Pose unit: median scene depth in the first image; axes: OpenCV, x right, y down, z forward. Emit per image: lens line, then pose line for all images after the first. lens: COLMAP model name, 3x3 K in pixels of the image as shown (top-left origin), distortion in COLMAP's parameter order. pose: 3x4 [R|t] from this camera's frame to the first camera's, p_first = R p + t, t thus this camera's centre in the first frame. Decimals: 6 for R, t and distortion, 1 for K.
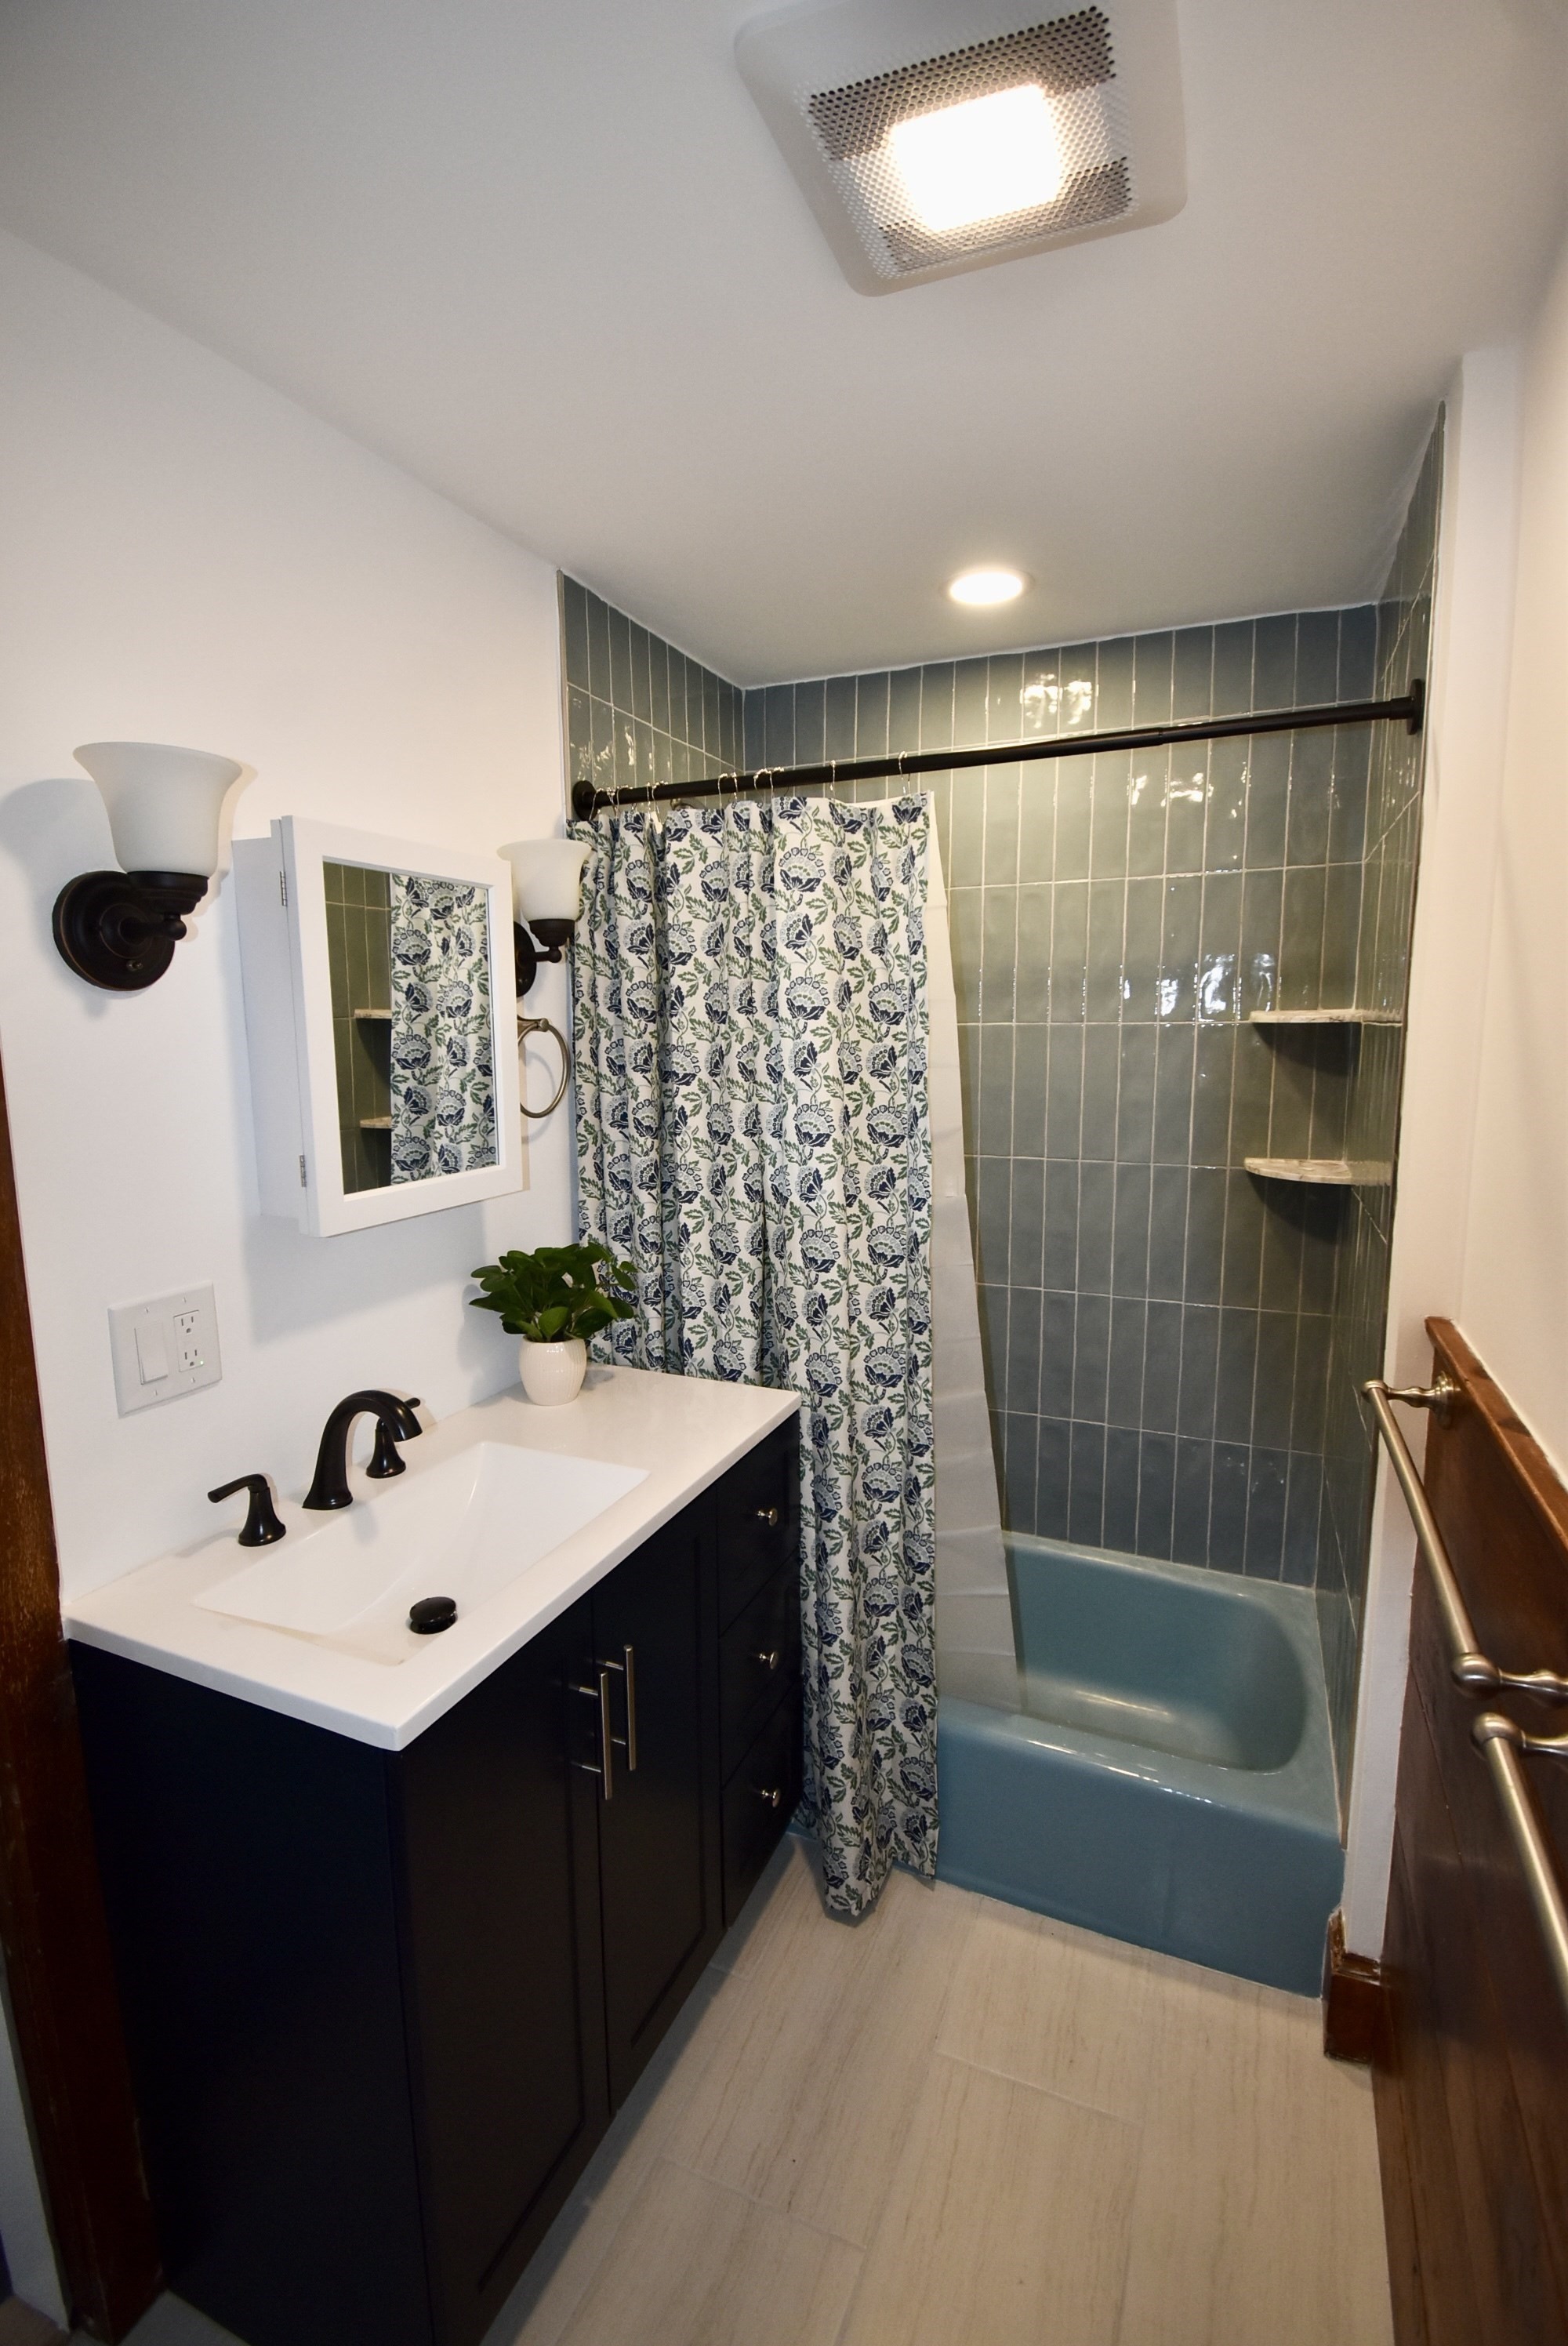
lens RADIAL K [[1038.6, 0, 786.3], [0, 1038.6, 1163.7], [0, 0, 1]] dist [0.022837, -0.029267]
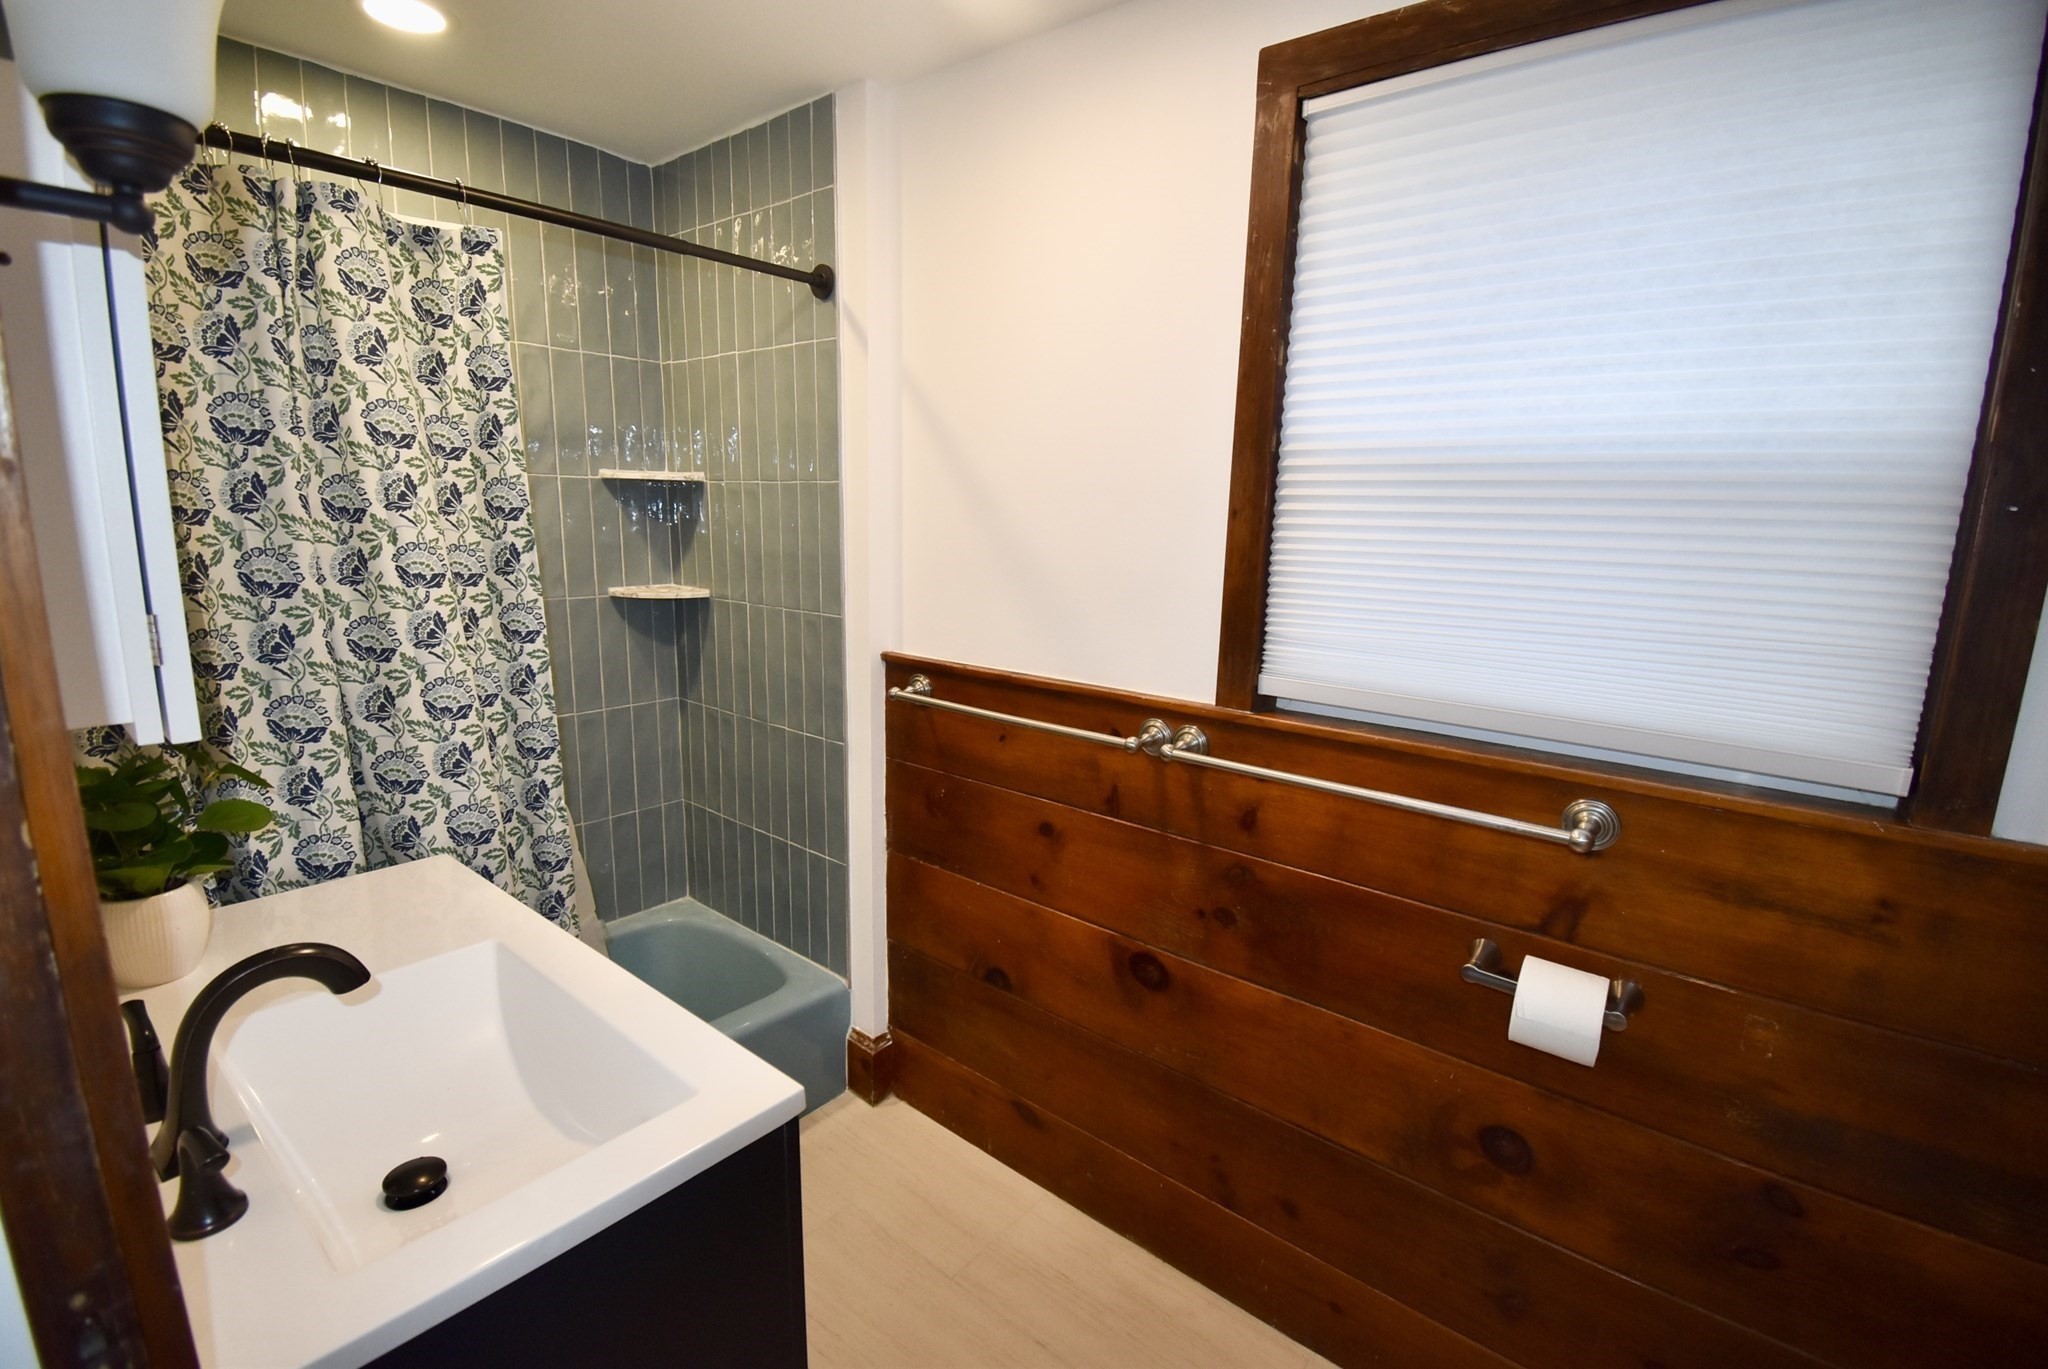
lens RADIAL K [[906.7, 0, 1029.1], [0, 906.7, 690.7], [0, 0, 1]] dist [0.022837, -0.029267]
pose [[0.285119, -0.172167, 0.942903, -0.584311], [0.102898, 0.983548, 0.148474, 0.007454], [-0.952953, 0.054690, 0.298144, 0.243193]]
